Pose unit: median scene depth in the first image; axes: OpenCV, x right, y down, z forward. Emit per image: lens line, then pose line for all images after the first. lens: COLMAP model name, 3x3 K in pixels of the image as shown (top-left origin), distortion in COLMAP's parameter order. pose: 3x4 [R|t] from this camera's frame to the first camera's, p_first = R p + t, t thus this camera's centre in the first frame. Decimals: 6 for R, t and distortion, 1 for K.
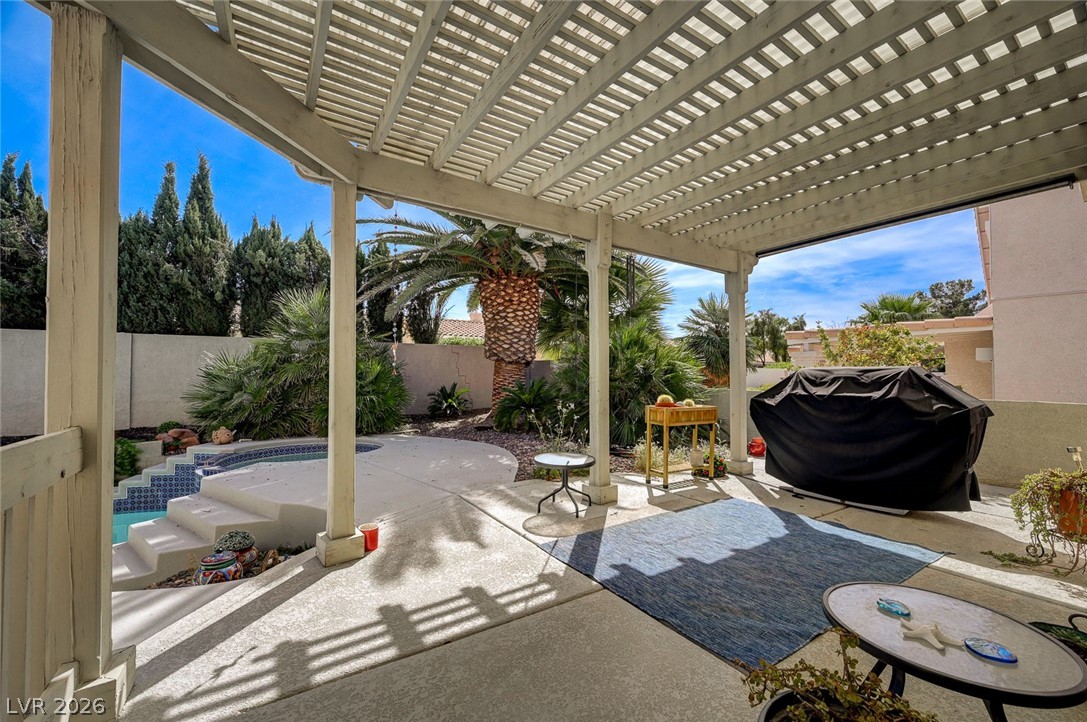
lens RADIAL K [[429.6, 0, 543.5], [0, 429.6, 361.0], [0, 0, 1]] dist [0.000653, -0.000501]
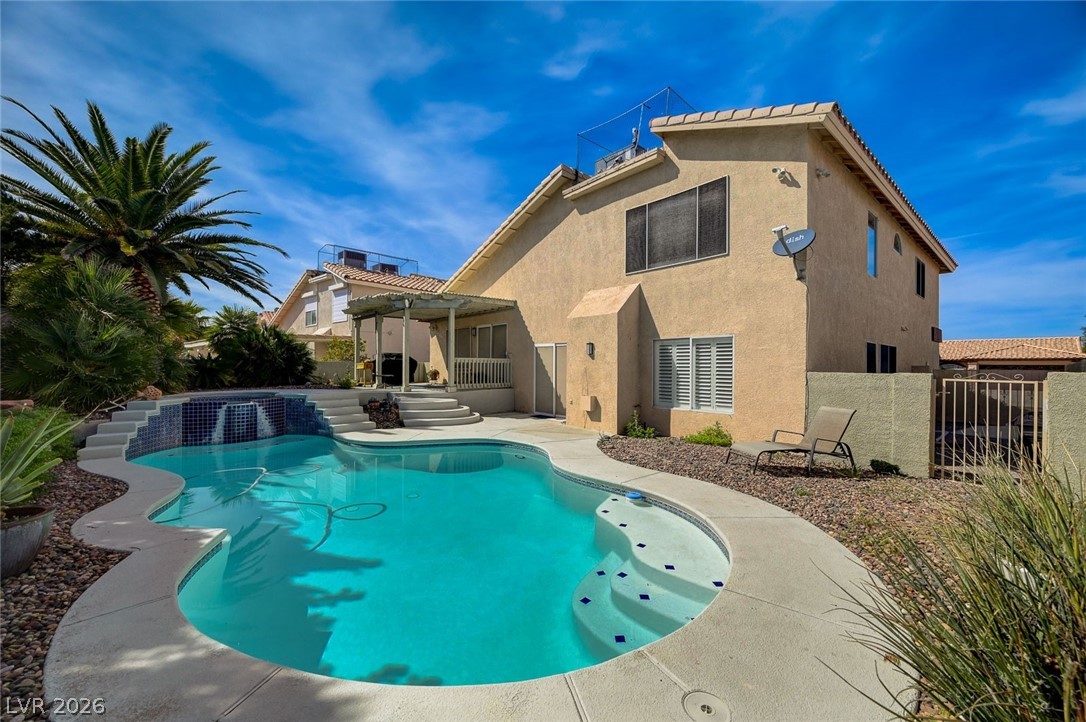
lens RADIAL K [[429.2, 0, 543.0], [0, 429.2, 361.0], [0, 0, 1]] dist [0.000653, -0.000501]
pose [[-0.126258, 0.007892, 0.991966, -1.918345], [-0.032333, 0.999404, -0.012067, 0.055807], [-0.991470, -0.033596, -0.125927, 0.055116]]
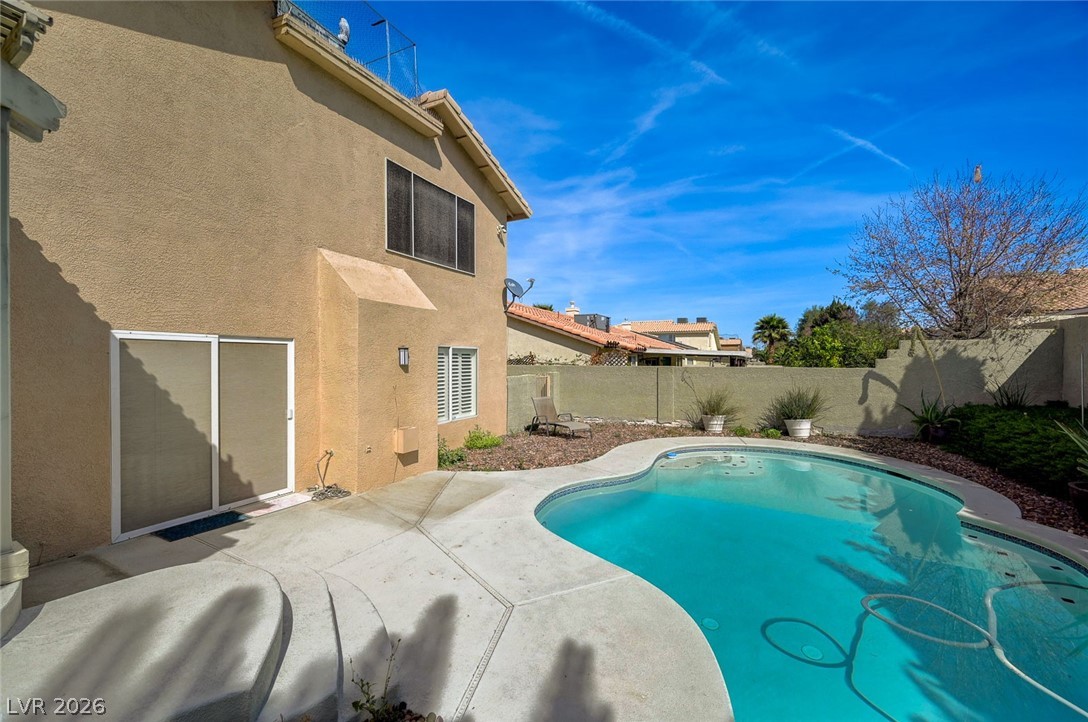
lens RADIAL K [[426.9, 0, 544.3], [0, 426.9, 364.7], [0, 0, 1]] dist [-0.001114, -0.000229]
pose [[-0.868822, 0.004805, -0.495101, -0.404323], [0.010599, 0.999904, -0.008895, 0.023874], [0.495011, -0.012976, -0.868790, 0.642699]]
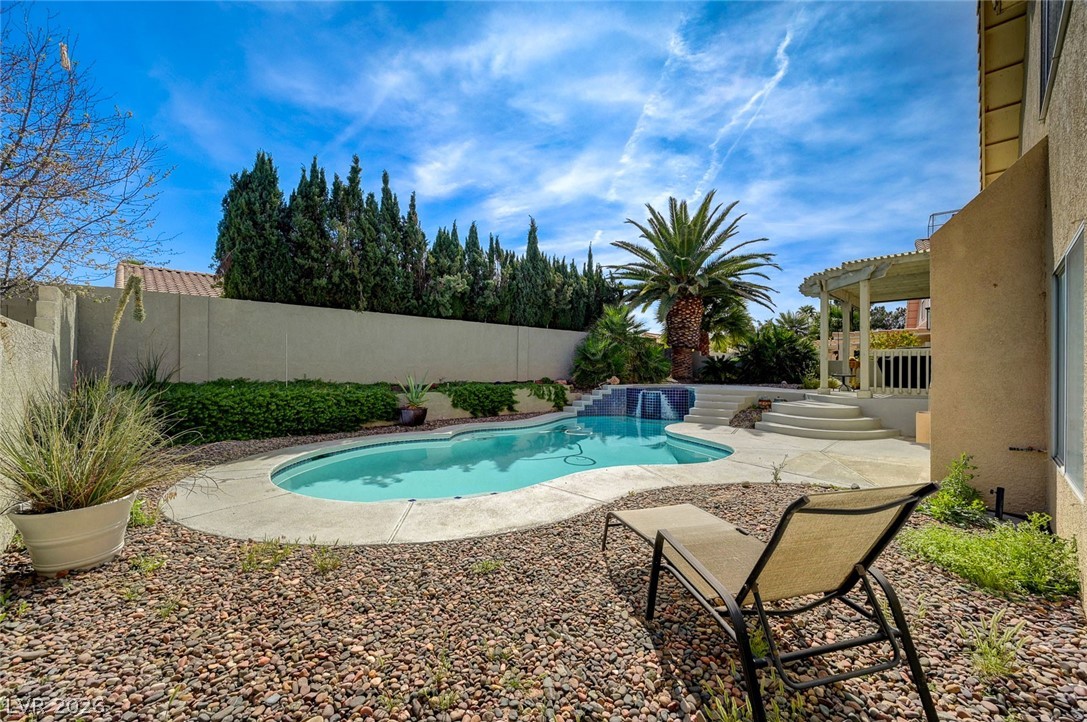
lens RADIAL K [[437.0, 0, 547.4], [0, 437.0, 364.8], [0, 0, 1]] dist [0.000363, -0.000029]
pose [[0.981337, 0.006597, 0.192182, -1.317078], [-0.010650, 0.999742, 0.020060, 0.058653], [-0.192000, -0.021733, 0.981154, -0.832403]]
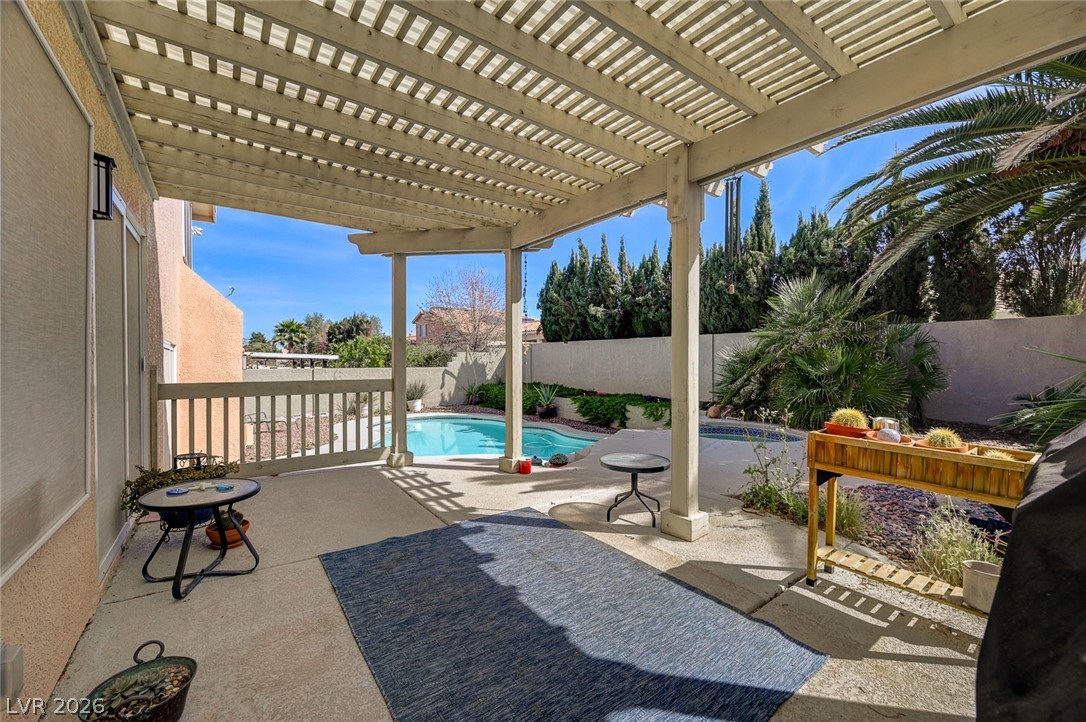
lens RADIAL K [[432.6, 0, 541.4], [0, 432.6, 368.7], [0, 0, 1]] dist [-0.000786, -0.000063]
pose [[0.057646, 0.018138, -0.998172, 0.463627], [0.024753, 0.999502, 0.019592, 0.007339], [0.998030, -0.025837, 0.057169, 0.379818]]
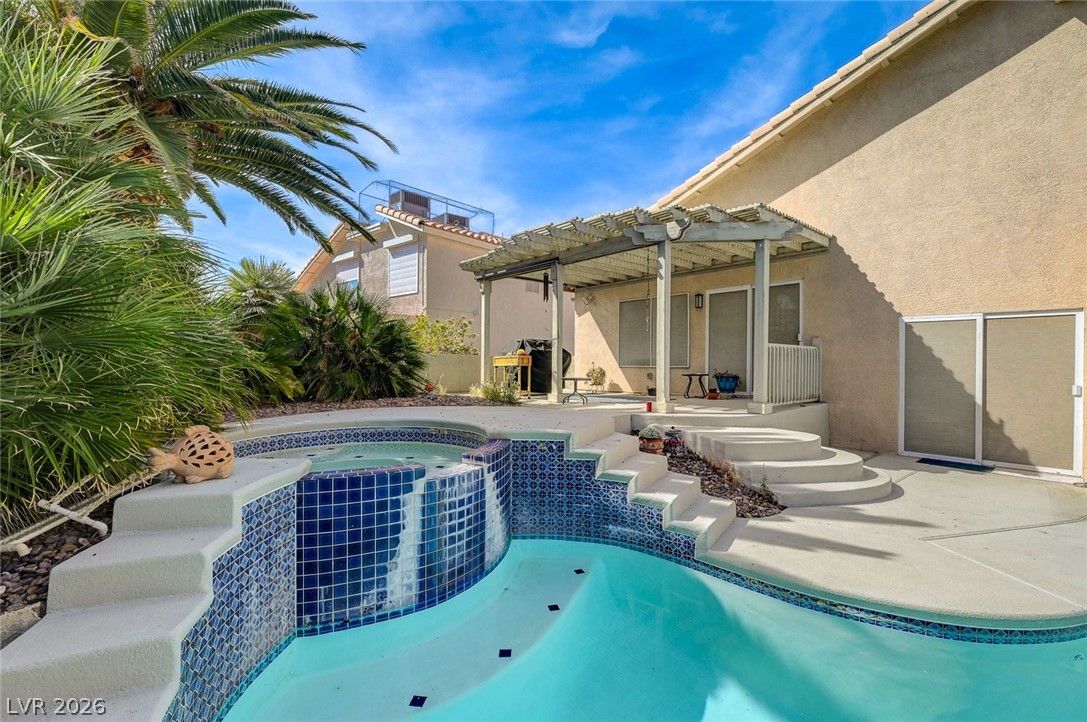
lens RADIAL K [[466.5, 0, 541.2], [0, 466.5, 352.2], [0, 0, 1]] dist [-0.042942, 0.029552]
pose [[-0.141914, 0.014810, 0.989768, -1.033444], [-0.037911, 0.999073, -0.020385, 0.087776], [-0.989153, -0.040416, -0.141221, 0.734513]]
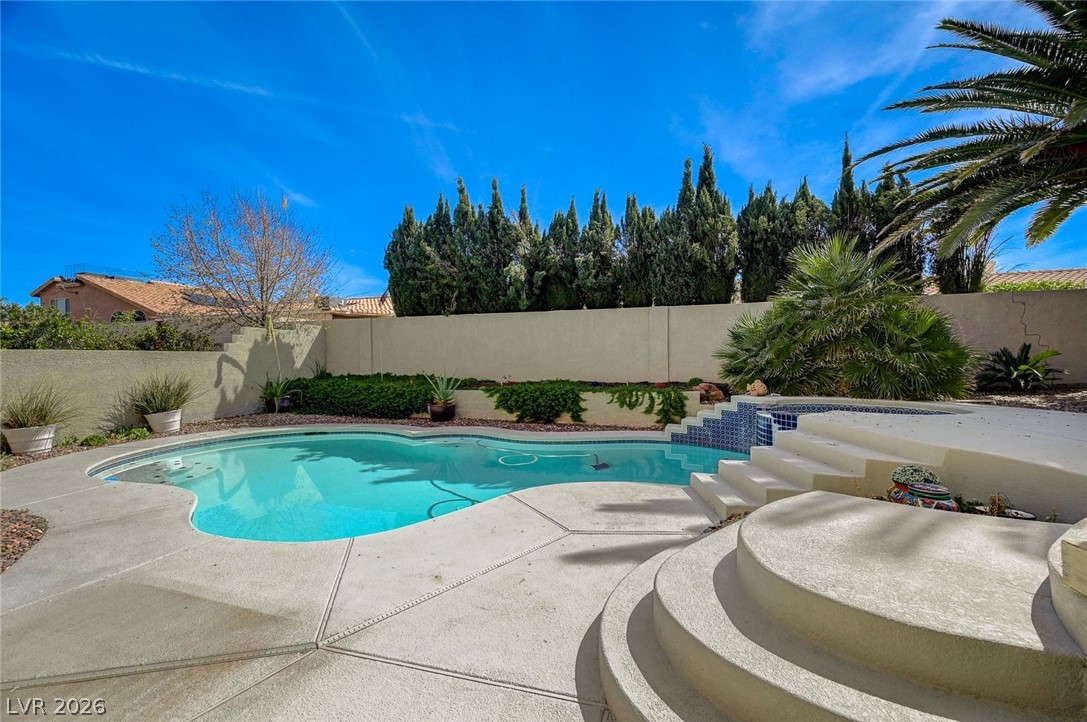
lens RADIAL K [[426.5, 0, 543.8], [0, 426.5, 364.7], [0, 0, 1]] dist [-0.001114, -0.000229]
pose [[0.630181, 0.006478, -0.776422, -0.237500], [0.027475, 0.999153, 0.030637, 0.062329], [0.775962, -0.040639, 0.629469, -0.072720]]
